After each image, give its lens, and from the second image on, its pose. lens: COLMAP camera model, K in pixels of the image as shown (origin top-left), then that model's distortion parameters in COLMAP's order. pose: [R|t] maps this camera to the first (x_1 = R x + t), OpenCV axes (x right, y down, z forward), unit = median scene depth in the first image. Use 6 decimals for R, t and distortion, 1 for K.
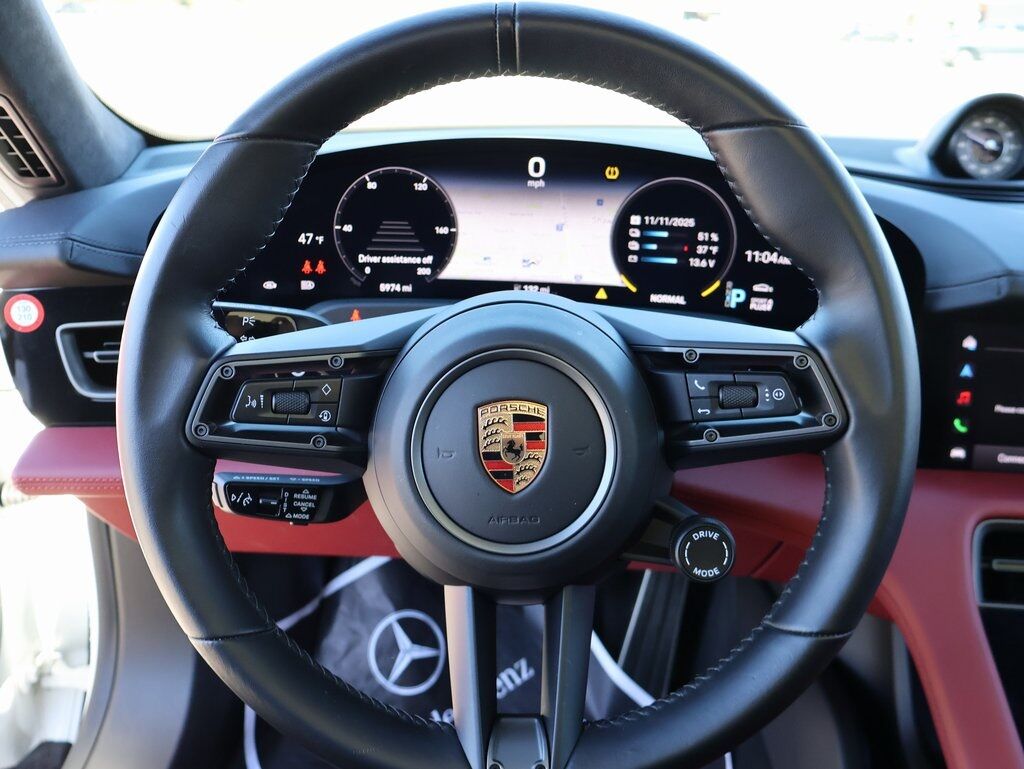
lens RADIAL K [[981.3, 0, 512.0], [0, 981.3, 384.5], [0, 0, 1]] dist [-0.064782, 0.128732]
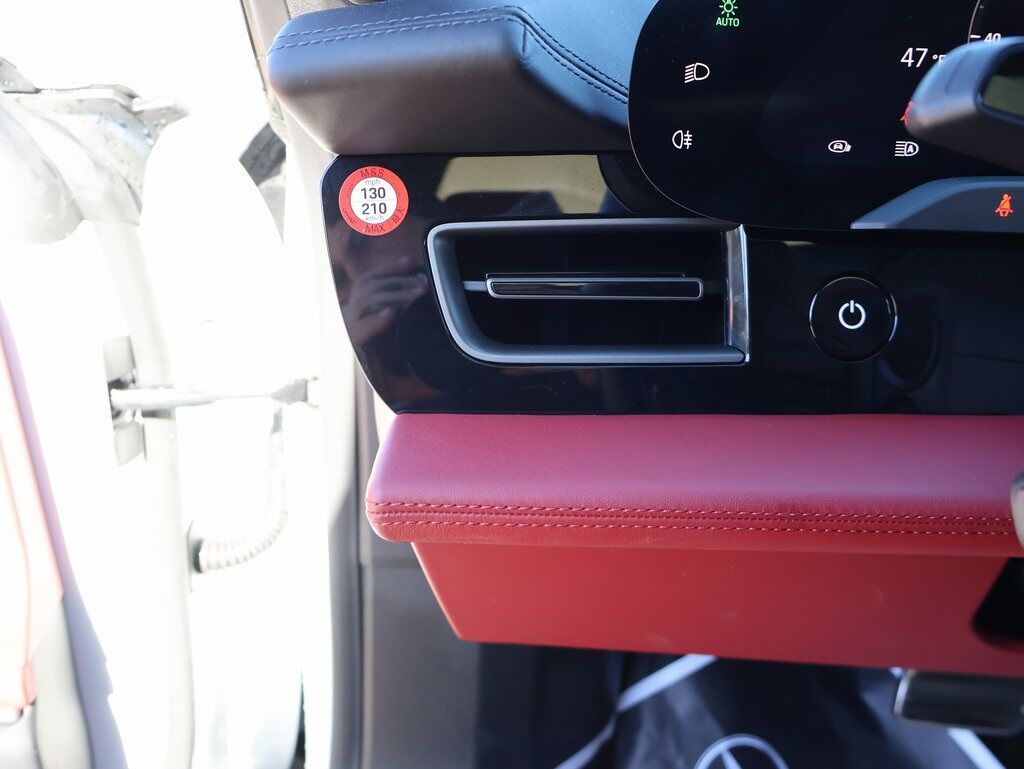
lens RADIAL K [[981.3, 0, 512.0], [0, 981.3, 384.5], [0, 0, 1]] dist [-0.064782, 0.128732]
pose [[0.998050, 0.006086, -0.062129, -0.389988], [-0.011459, 0.996186, -0.086495, 0.074419], [0.061365, 0.087038, 0.994313, 0.473118]]
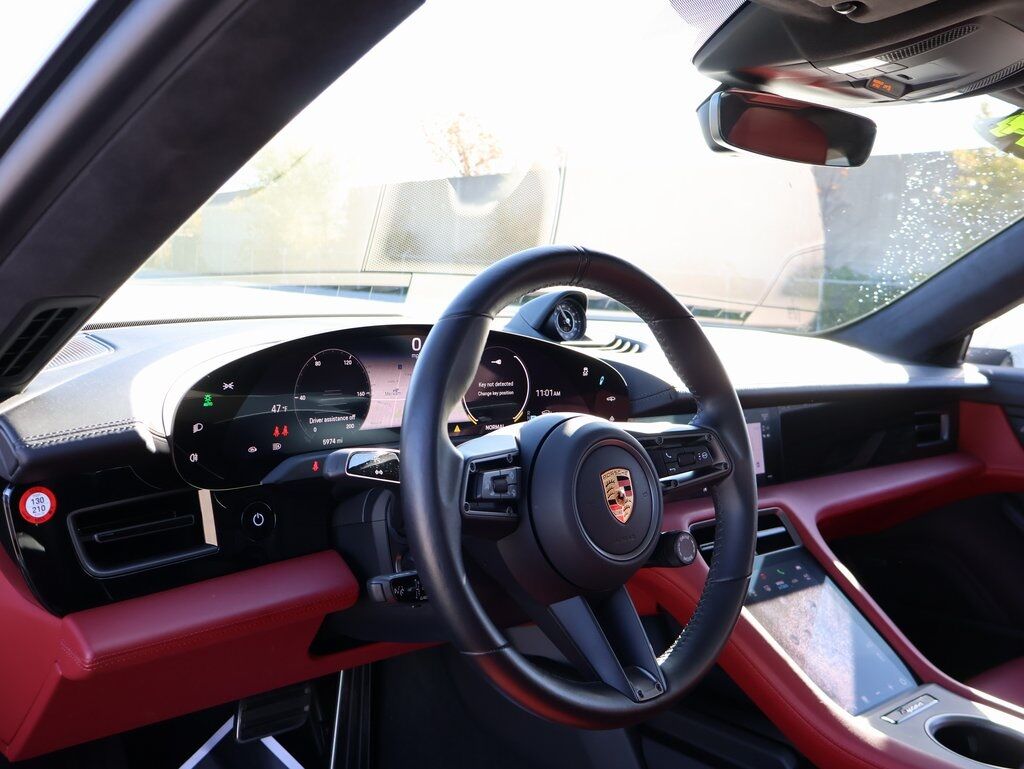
lens RADIAL K [[981.3, 0, 512.0], [0, 981.3, 384.5], [0, 0, 1]] dist [-0.064782, 0.128732]
pose [[0.712197, -0.072455, 0.698230, -0.849837], [0.201024, 0.974053, -0.103968, 0.009351], [-0.672580, 0.214407, 0.708283, -0.081432]]
